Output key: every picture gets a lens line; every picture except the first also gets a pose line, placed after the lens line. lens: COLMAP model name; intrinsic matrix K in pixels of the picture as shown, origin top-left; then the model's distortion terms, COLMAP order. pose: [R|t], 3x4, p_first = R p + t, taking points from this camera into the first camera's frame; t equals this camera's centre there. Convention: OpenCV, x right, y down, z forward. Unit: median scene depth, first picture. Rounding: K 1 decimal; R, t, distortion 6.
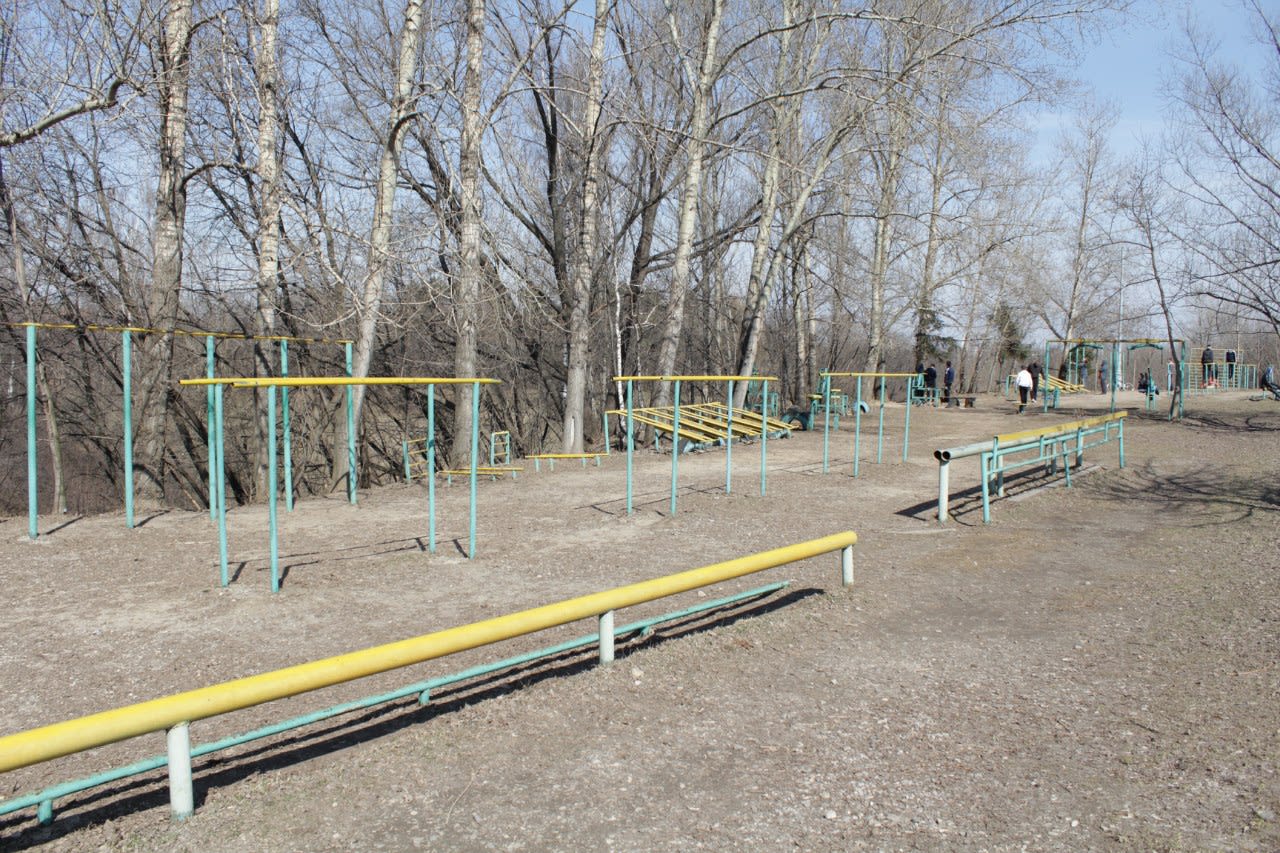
lens RADIAL K [[1567.5, 0, 640.0], [0, 1567.5, 426.5], [0, 0, 1]] dist [-0.016249, 0.008120]
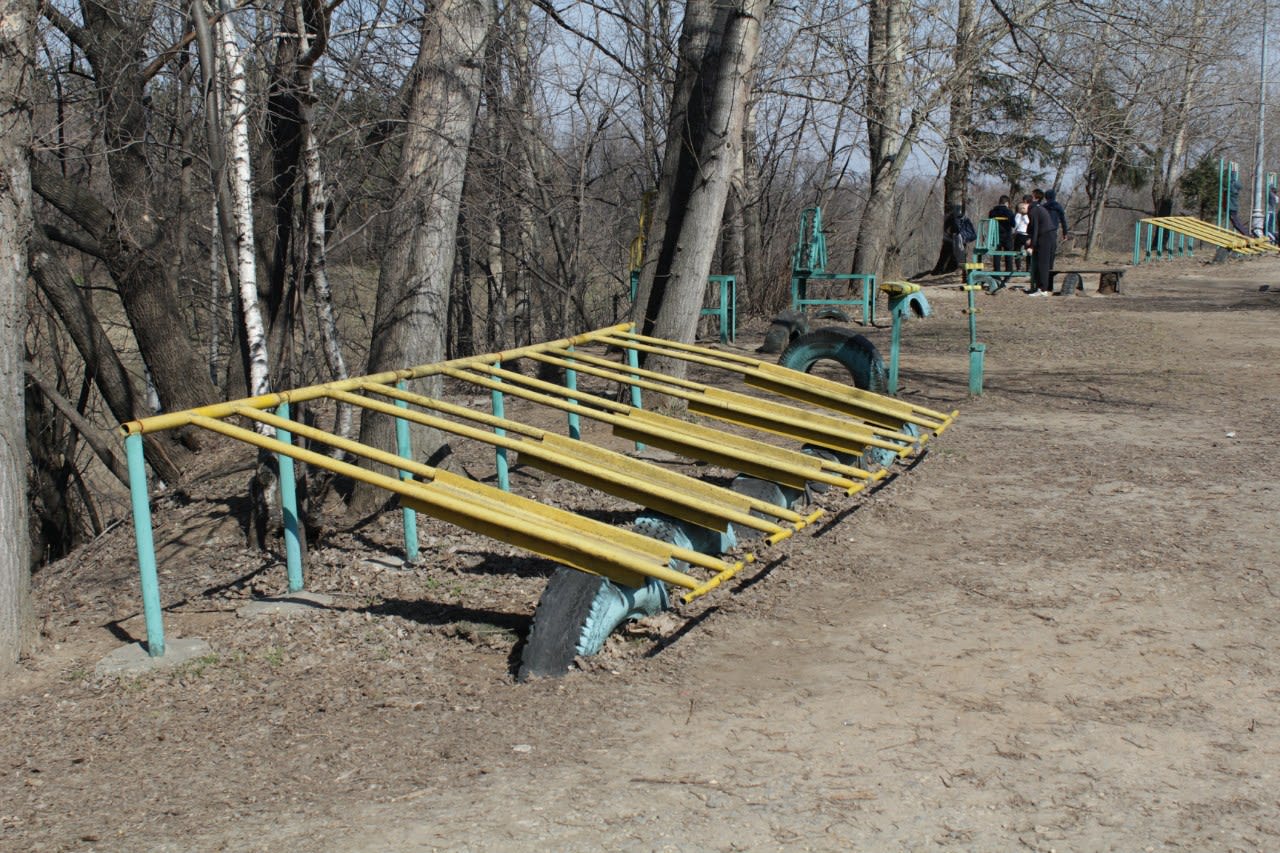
lens RADIAL K [[1567.5, 0, 640.0], [0, 1567.5, 426.5], [0, 0, 1]] dist [-0.016249, 0.008120]
pose [[0.984474, -0.041737, 0.170496, 0.005595], [0.026800, 0.995672, 0.088986, -0.022070], [-0.173472, -0.083035, 0.981332, 0.739866]]
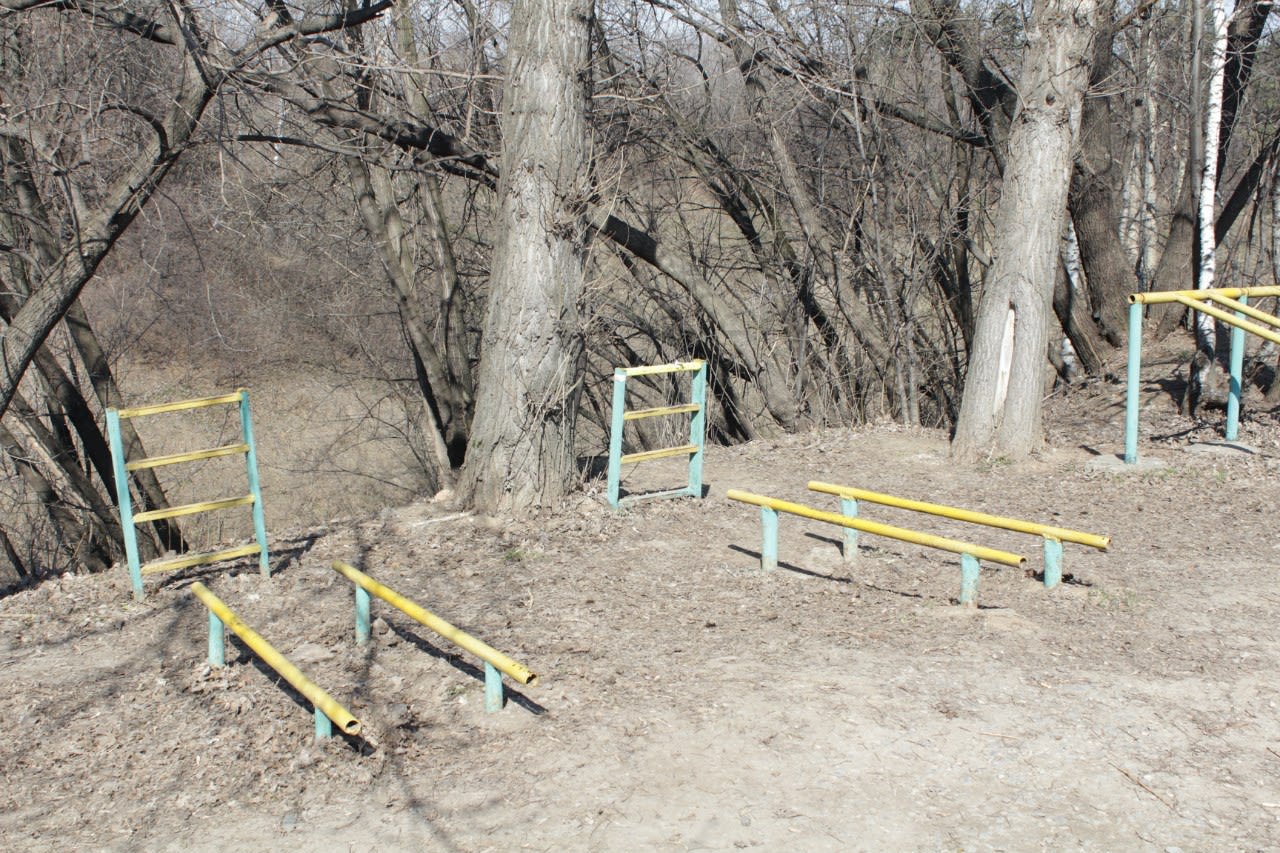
lens RADIAL K [[1567.5, 0, 640.0], [0, 1567.5, 426.5], [0, 0, 1]] dist [-0.016249, 0.008120]
pose [[0.934892, 0.098139, -0.341095, -0.007814], [-0.053805, 0.989094, 0.137108, -0.017373], [0.350830, -0.109829, 0.929976, 0.664722]]
